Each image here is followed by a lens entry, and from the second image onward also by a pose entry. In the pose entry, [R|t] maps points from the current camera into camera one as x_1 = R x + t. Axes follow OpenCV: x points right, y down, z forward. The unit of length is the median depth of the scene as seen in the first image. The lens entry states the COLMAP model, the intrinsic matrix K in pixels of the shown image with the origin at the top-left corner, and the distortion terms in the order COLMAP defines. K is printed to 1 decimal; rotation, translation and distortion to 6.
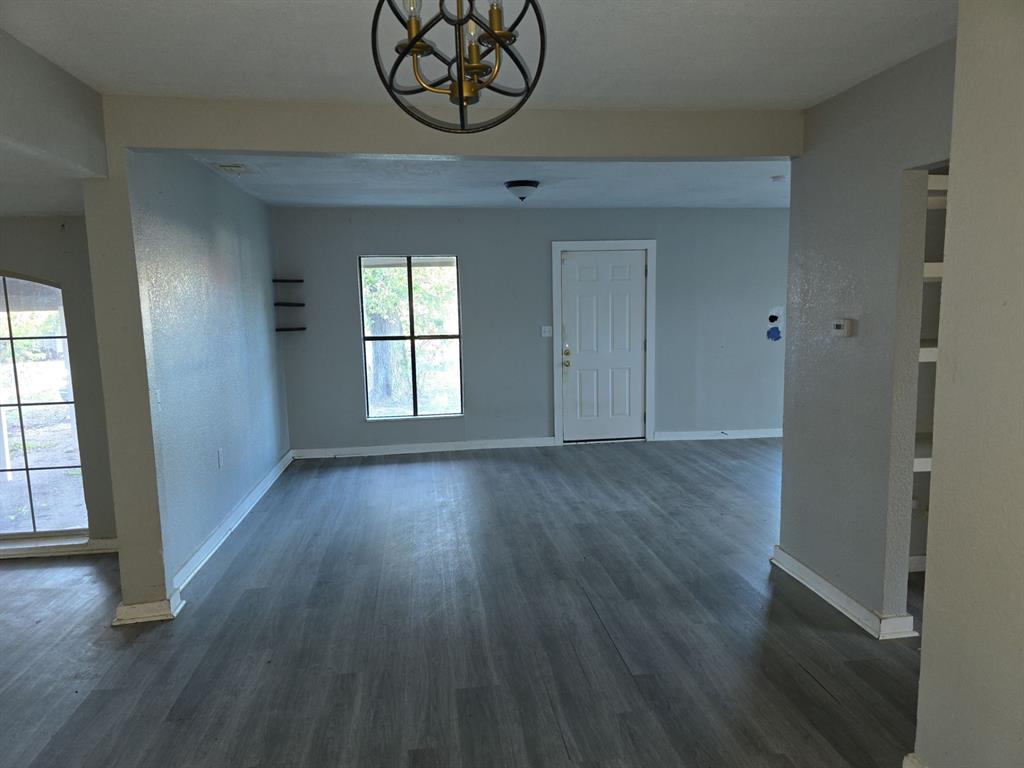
lens RADIAL K [[672.4, 0, 512.0], [0, 672.4, 384.0], [0, 0, 1]] dist [0.081567, -0.057772]
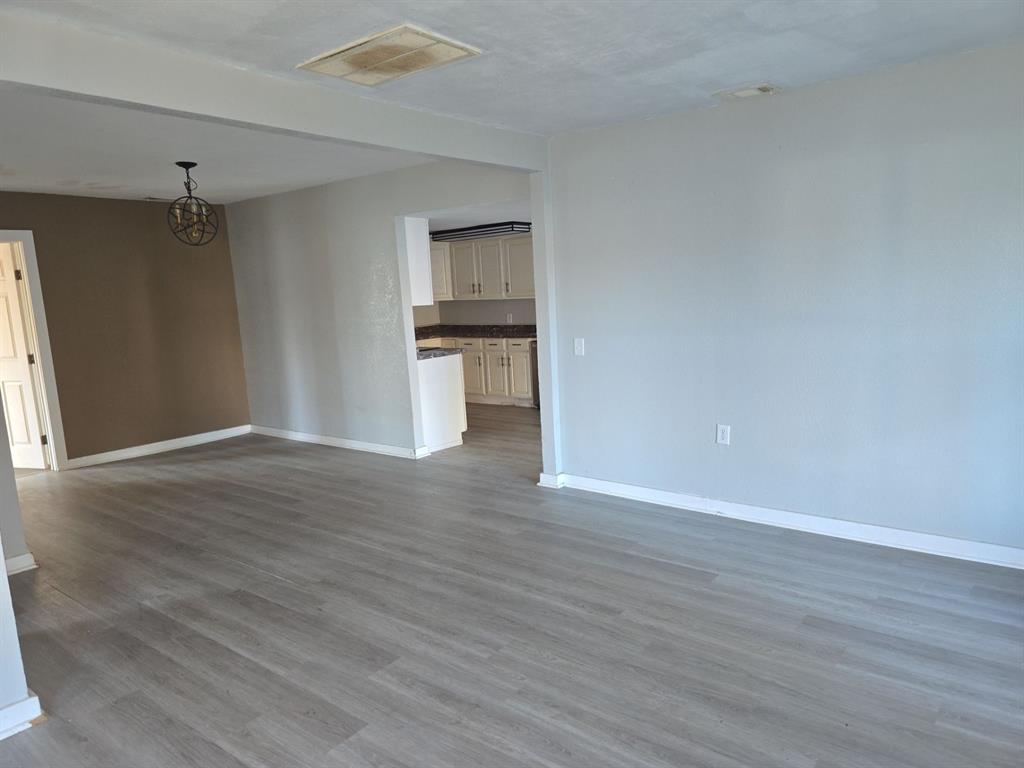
lens RADIAL K [[689.3, 0, 519.2], [0, 689.3, 392.6], [0, 0, 1]] dist [0.070226, -0.068581]
pose [[-0.712128, 0.159825, -0.683615, 0.469336], [-0.022325, 0.968094, 0.249591, -0.203272], [0.701694, 0.193003, -0.685839, 1.708099]]
